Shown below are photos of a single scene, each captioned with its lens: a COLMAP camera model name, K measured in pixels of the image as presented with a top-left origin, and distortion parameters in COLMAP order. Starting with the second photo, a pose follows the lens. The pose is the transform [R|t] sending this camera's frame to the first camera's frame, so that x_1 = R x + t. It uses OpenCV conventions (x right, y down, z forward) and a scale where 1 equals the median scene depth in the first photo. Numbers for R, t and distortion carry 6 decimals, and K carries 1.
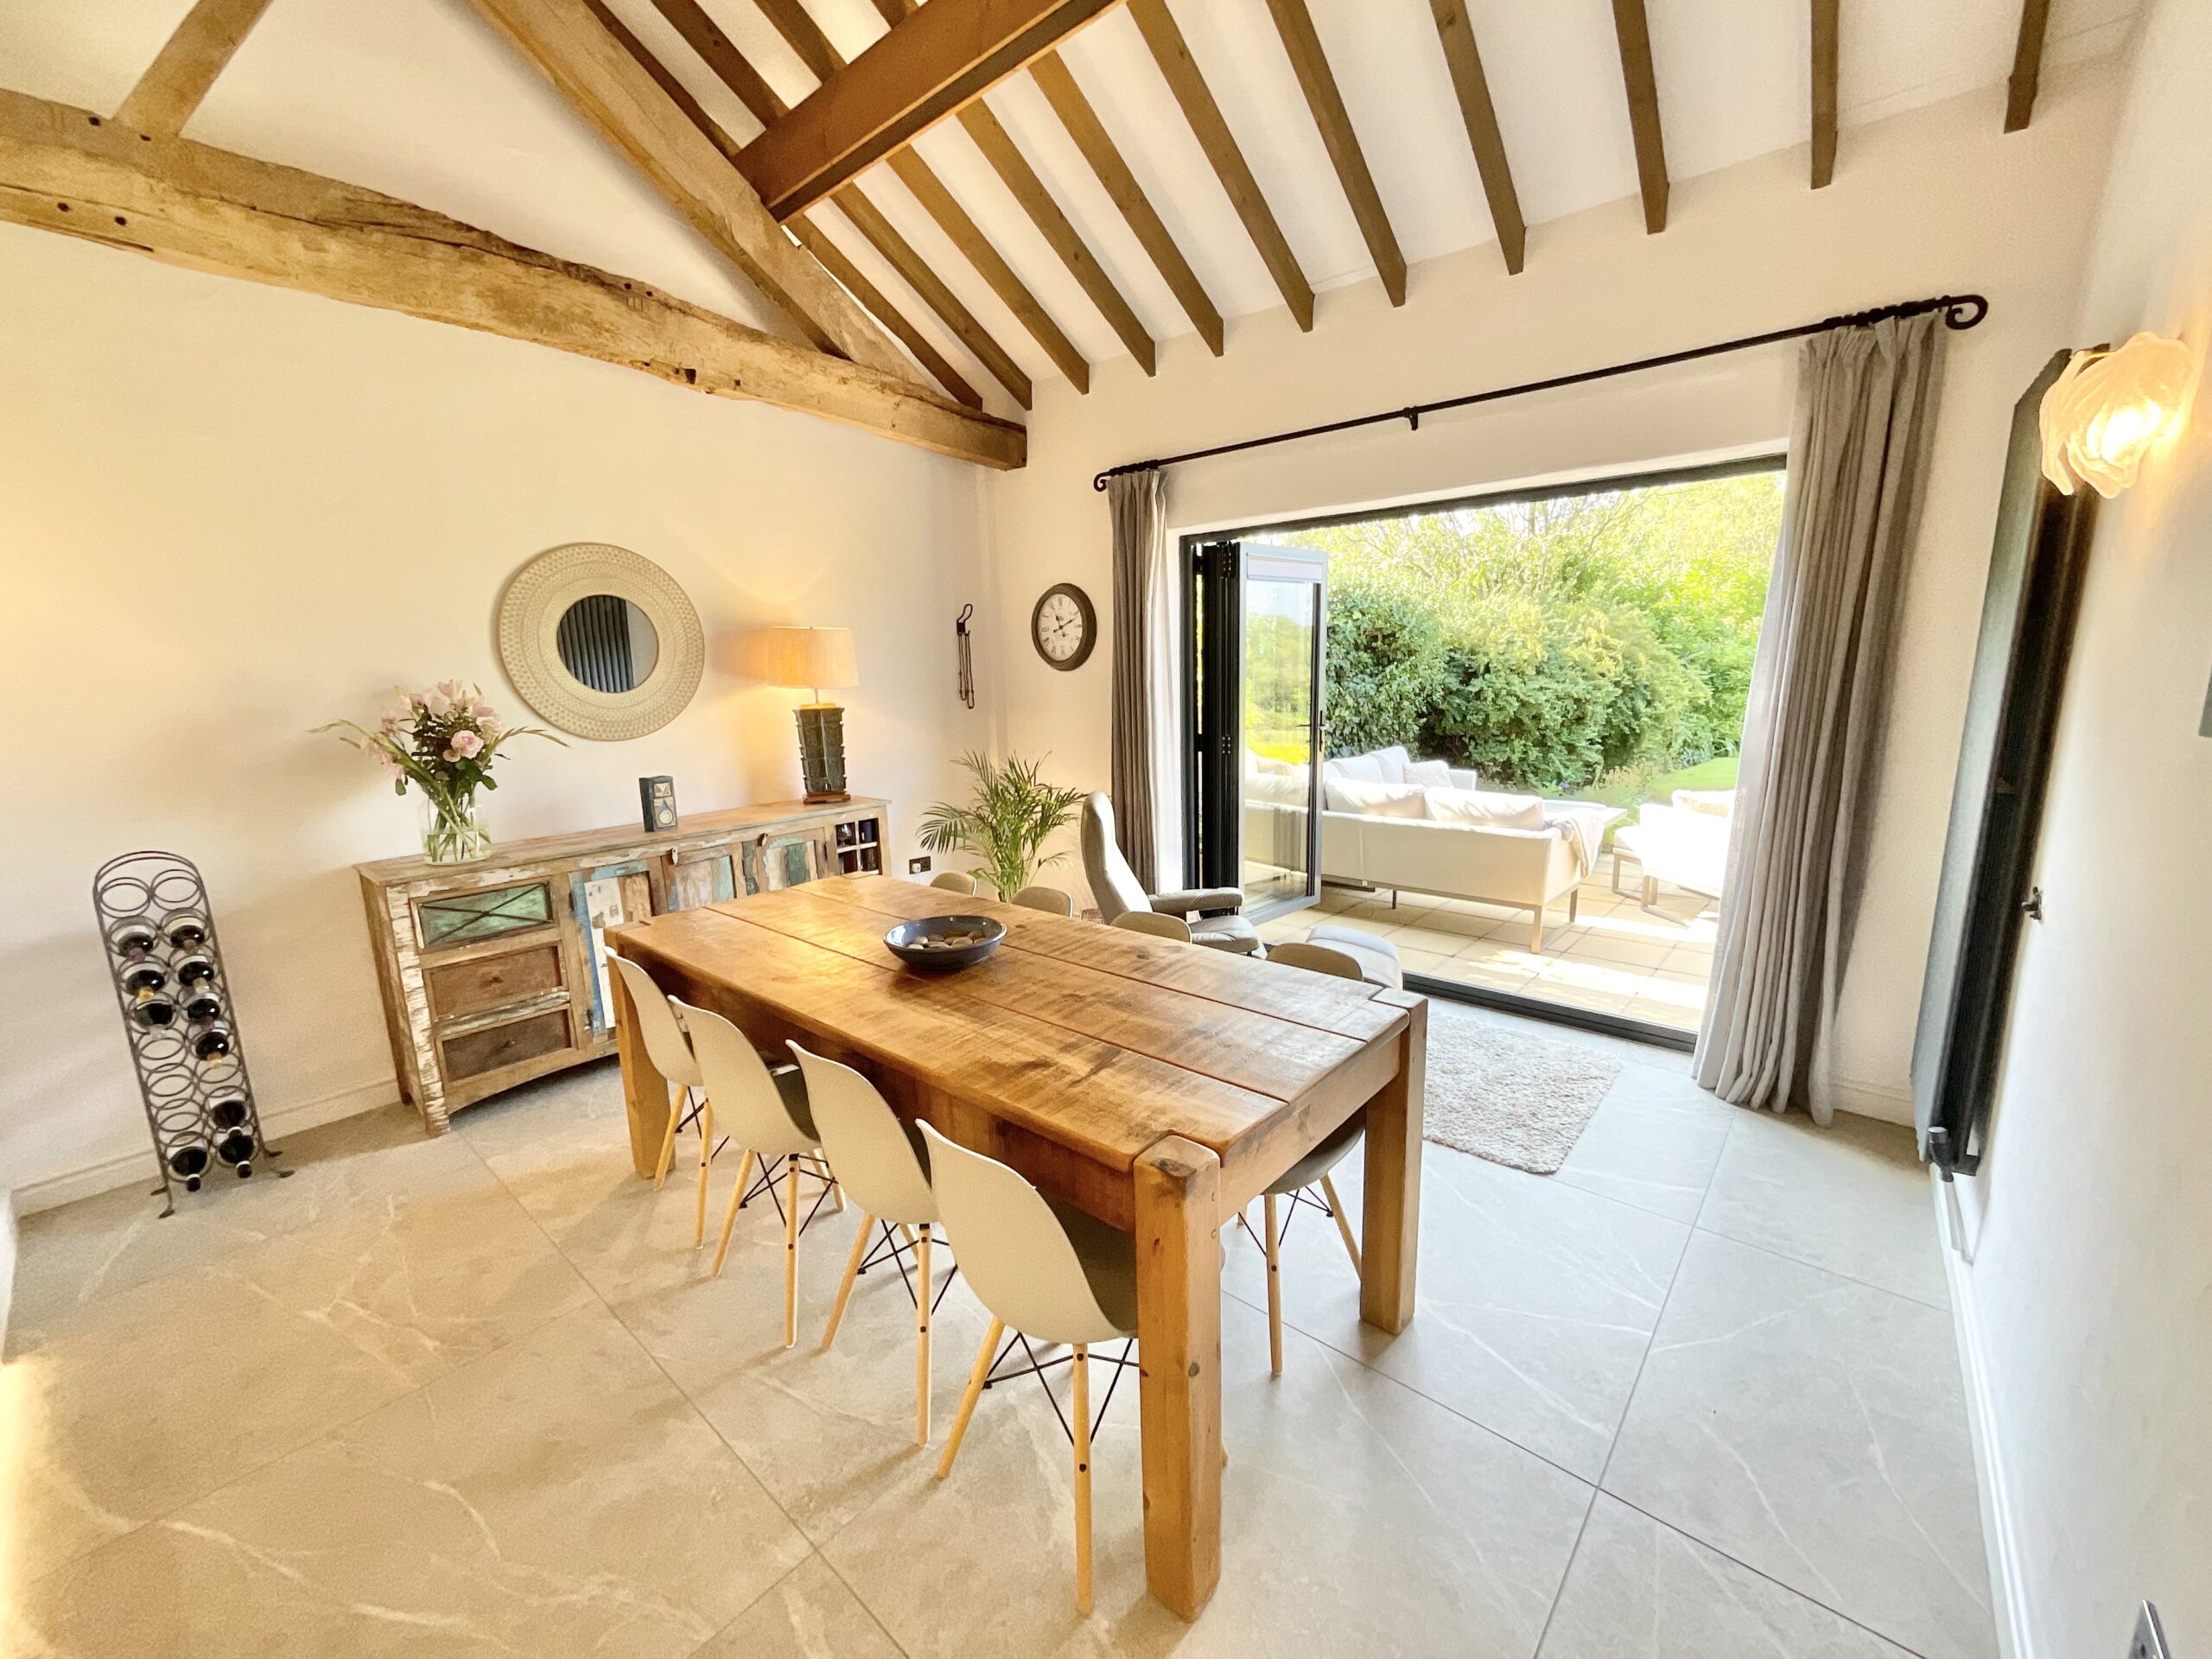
lens RADIAL K [[895.0, 0, 1105.4], [0, 895.0, 826.2], [0, 0, 1]] dist [0.006937, -0.003637]
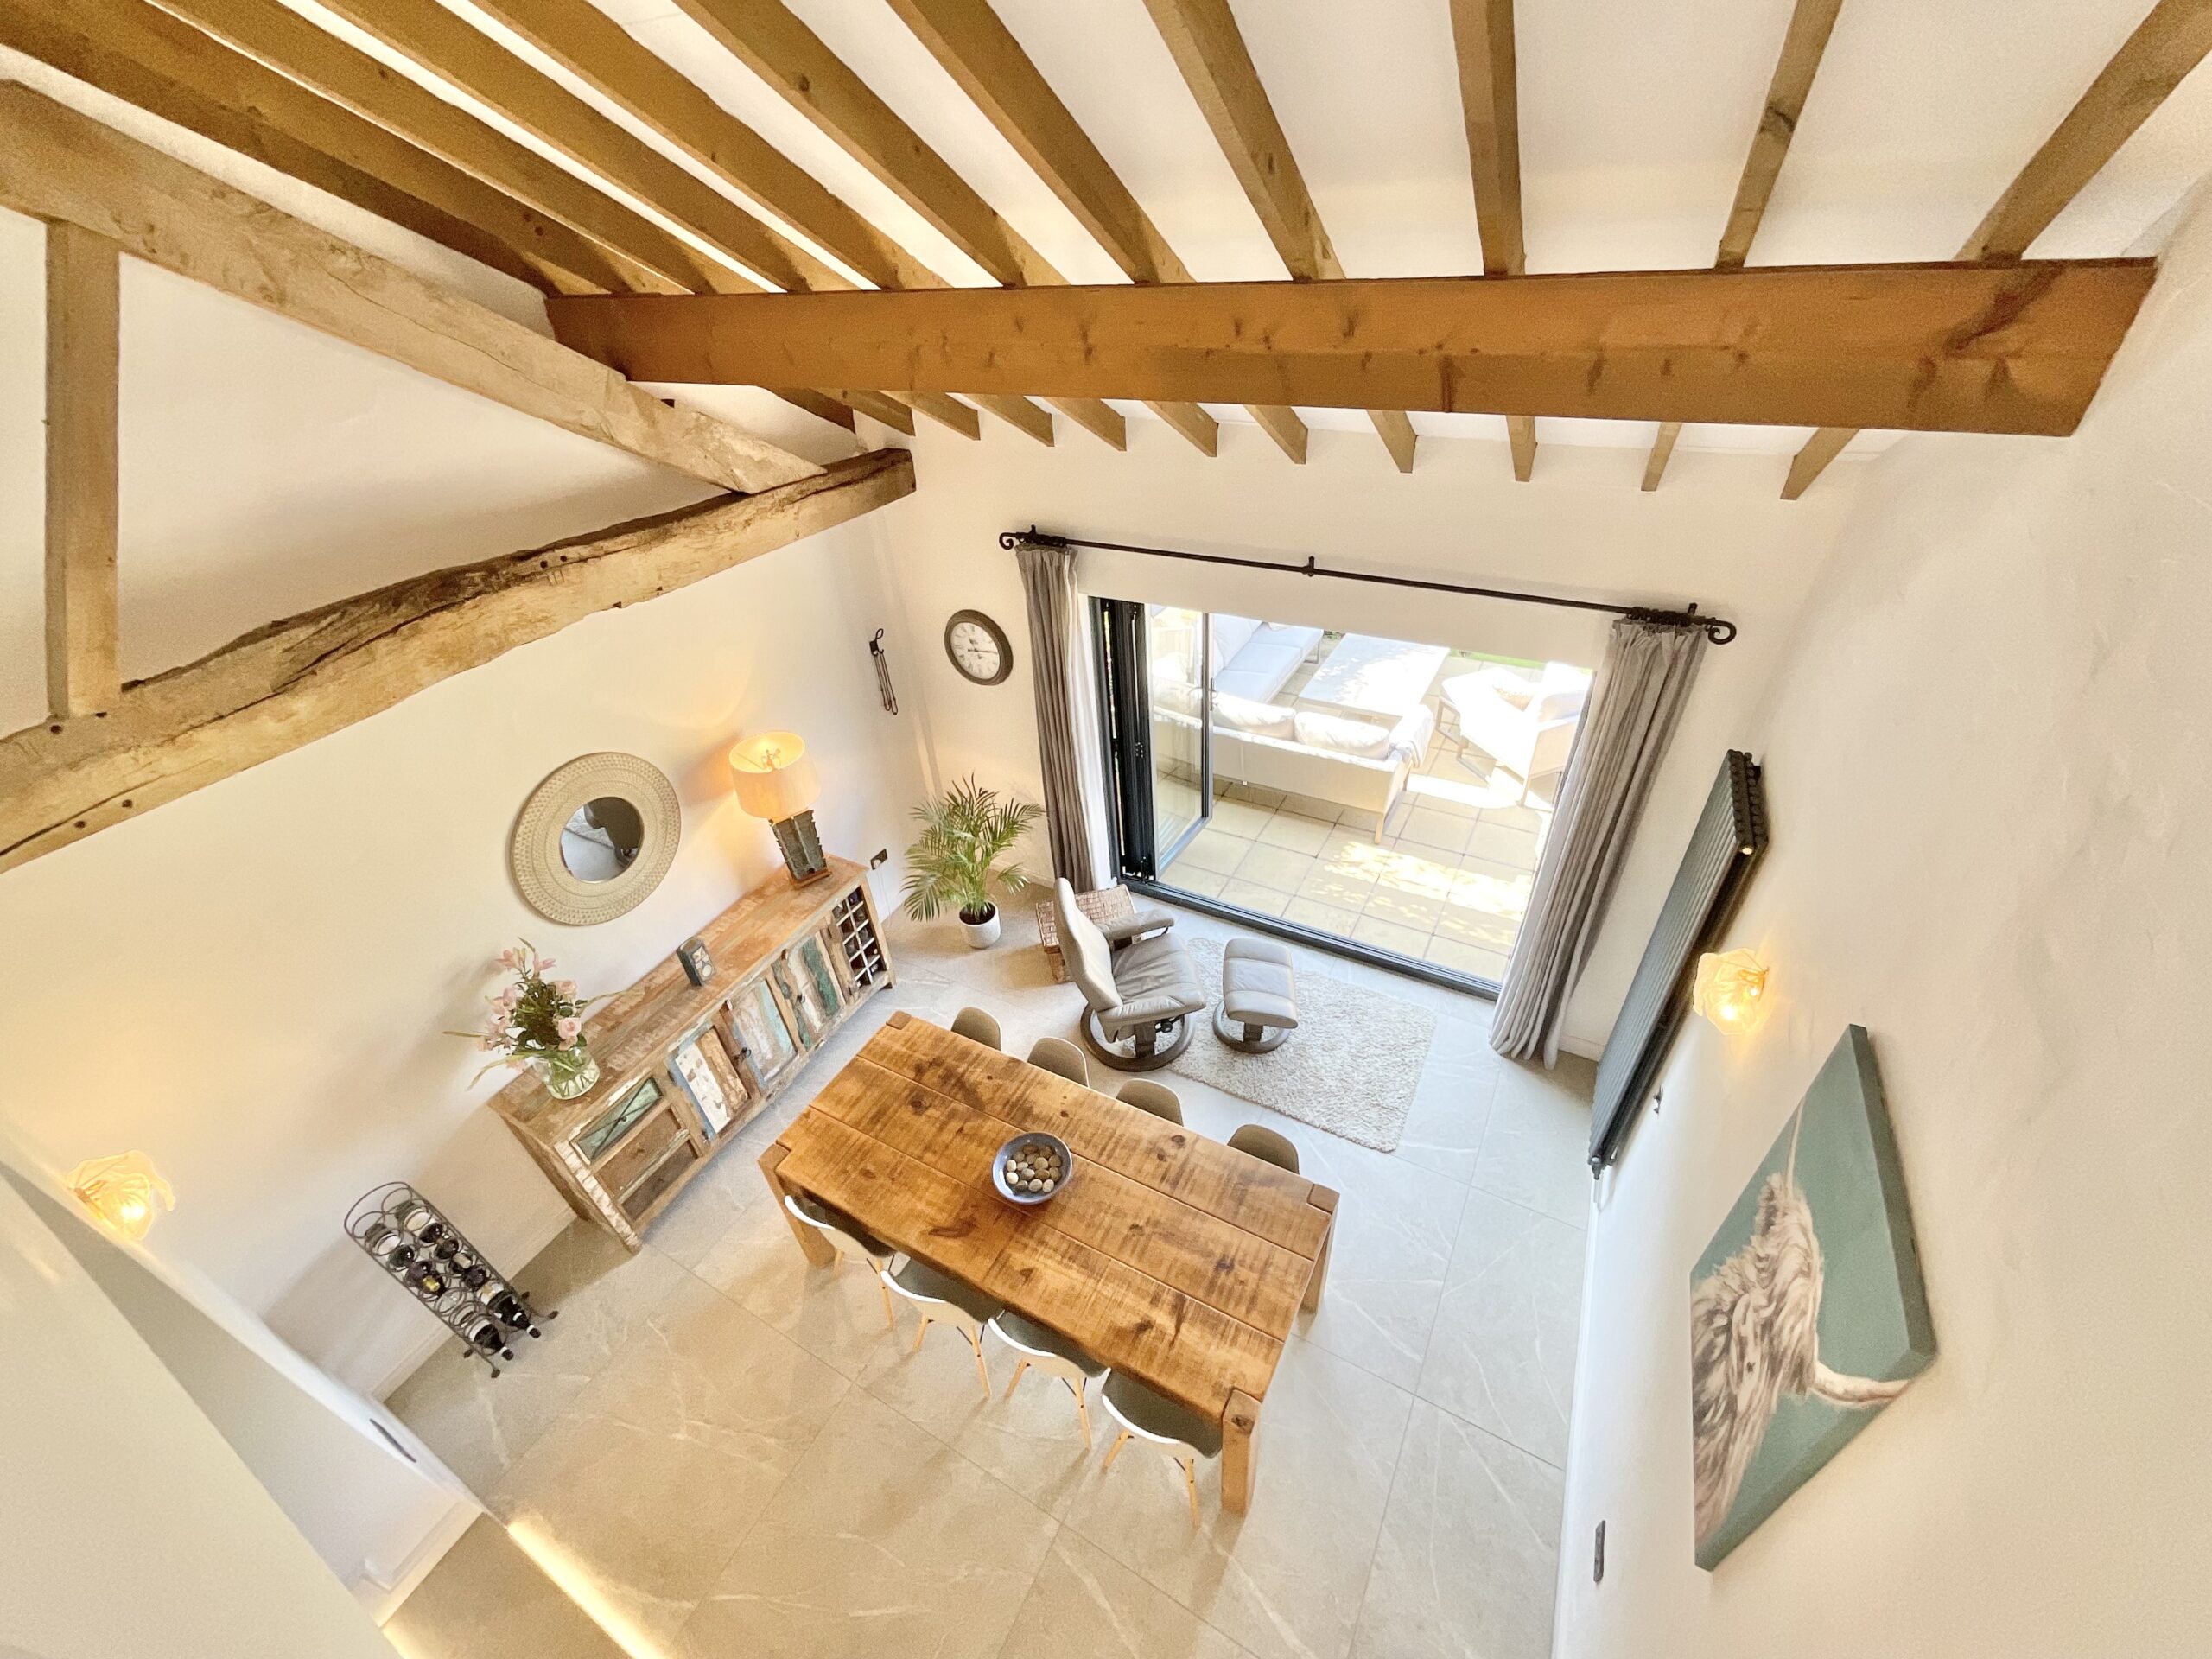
lens RADIAL K [[895.0, 0, 1111.5], [0, 895.0, 839.8], [0, 0, 1]] dist [0.006937, -0.003637]
pose [[0.976642, -0.157900, 0.145732, -0.128961], [0.079711, 0.896072, 0.436693, -0.729537], [-0.199540, -0.414876, 0.887728, -0.098404]]
